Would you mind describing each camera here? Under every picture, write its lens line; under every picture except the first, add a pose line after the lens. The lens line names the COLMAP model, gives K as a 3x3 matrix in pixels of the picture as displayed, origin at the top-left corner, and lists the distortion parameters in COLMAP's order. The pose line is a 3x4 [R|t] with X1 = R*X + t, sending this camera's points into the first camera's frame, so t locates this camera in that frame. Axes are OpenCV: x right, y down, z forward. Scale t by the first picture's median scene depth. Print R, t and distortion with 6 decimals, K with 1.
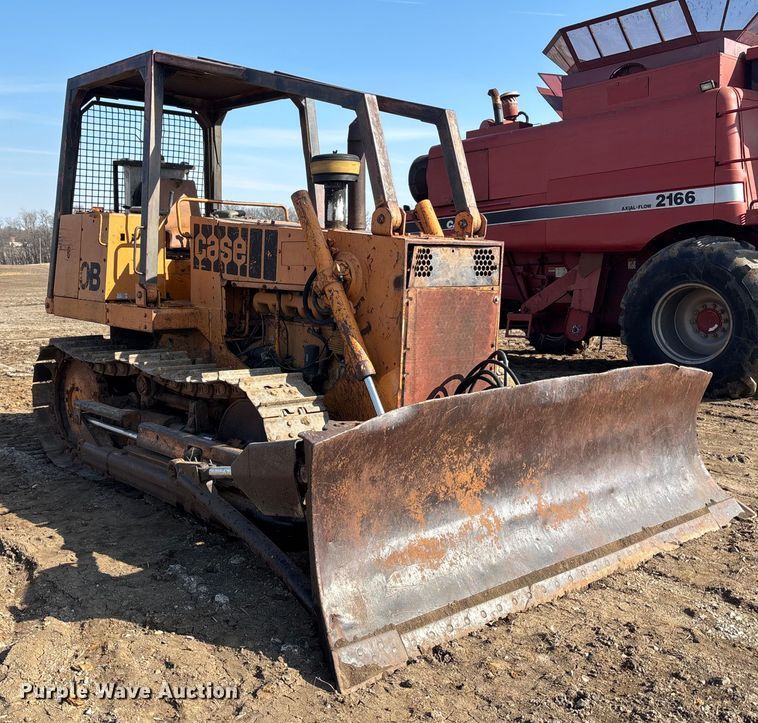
lens RADIAL K [[860.1, 0, 321.8], [0, 860.1, 359.4], [0, 0, 1]] dist [0.032206, 0.000000]
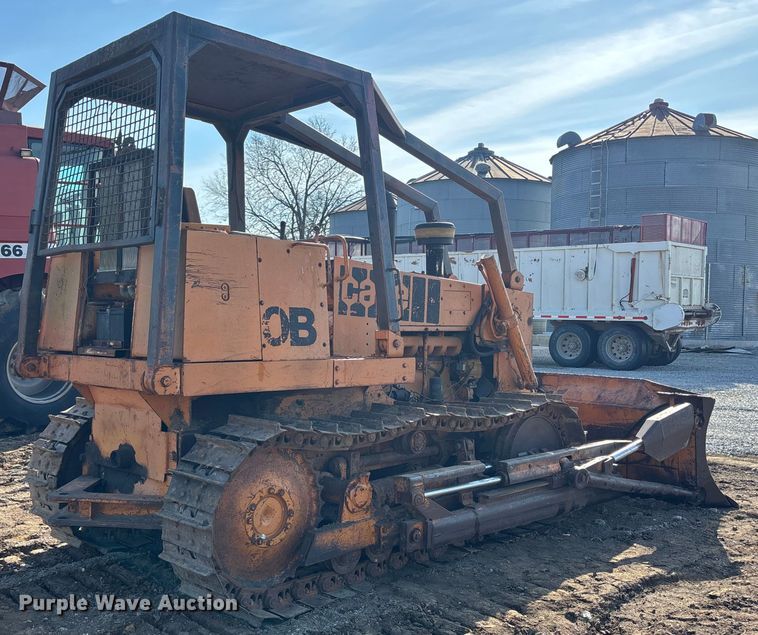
lens RADIAL K [[809.4, 0, 373.9], [0, 809.4, 314.8], [0, 0, 1]] dist [0.044209, 0.000000]
pose [[-0.085626, -0.004005, 0.996319, -1.125360], [0.113016, 0.993499, 0.013707, -0.127821], [-0.989897, 0.113774, -0.084617, 1.176853]]
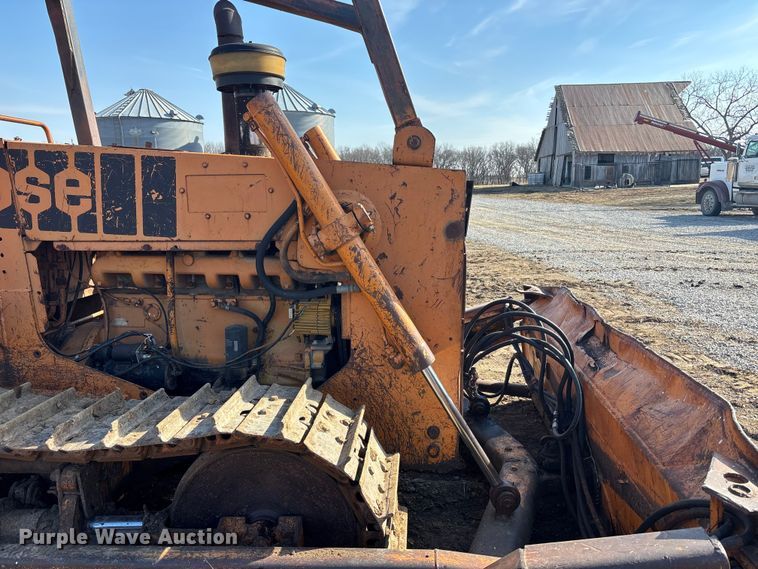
lens RADIAL K [[575.1, 0, 400.0], [0, 575.1, 287.8], [0, 0, 1]] dist [0.046145, -0.043257]
pose [[0.669028, -0.140668, 0.729804, -0.261313], [0.106695, 0.989933, 0.092997, -0.076470], [-0.735539, 0.015649, 0.677302, 0.588482]]
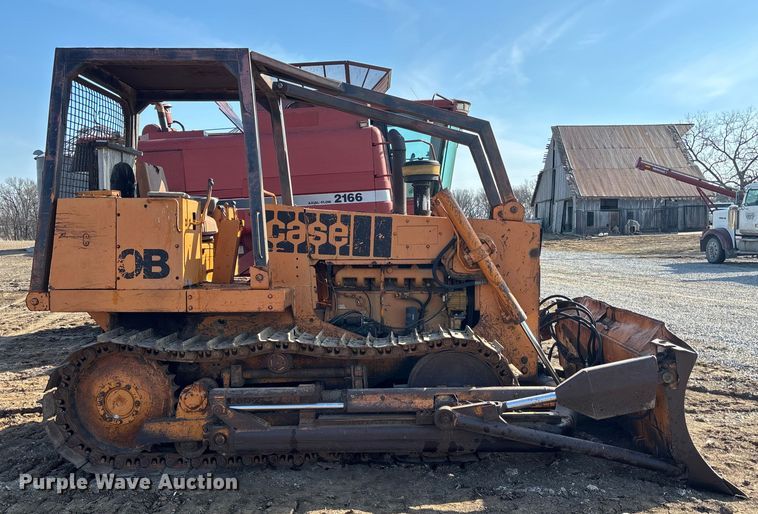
lens RADIAL K [[691.8, 0, 407.9], [0, 691.8, 273.5], [0, 0, 1]] dist [0.058503, -0.089050]
pose [[0.628088, -0.056824, 0.776065, -0.809118], [0.111238, 0.993644, -0.017272, -0.048472], [-0.770150, 0.097176, 0.630417, 0.358061]]
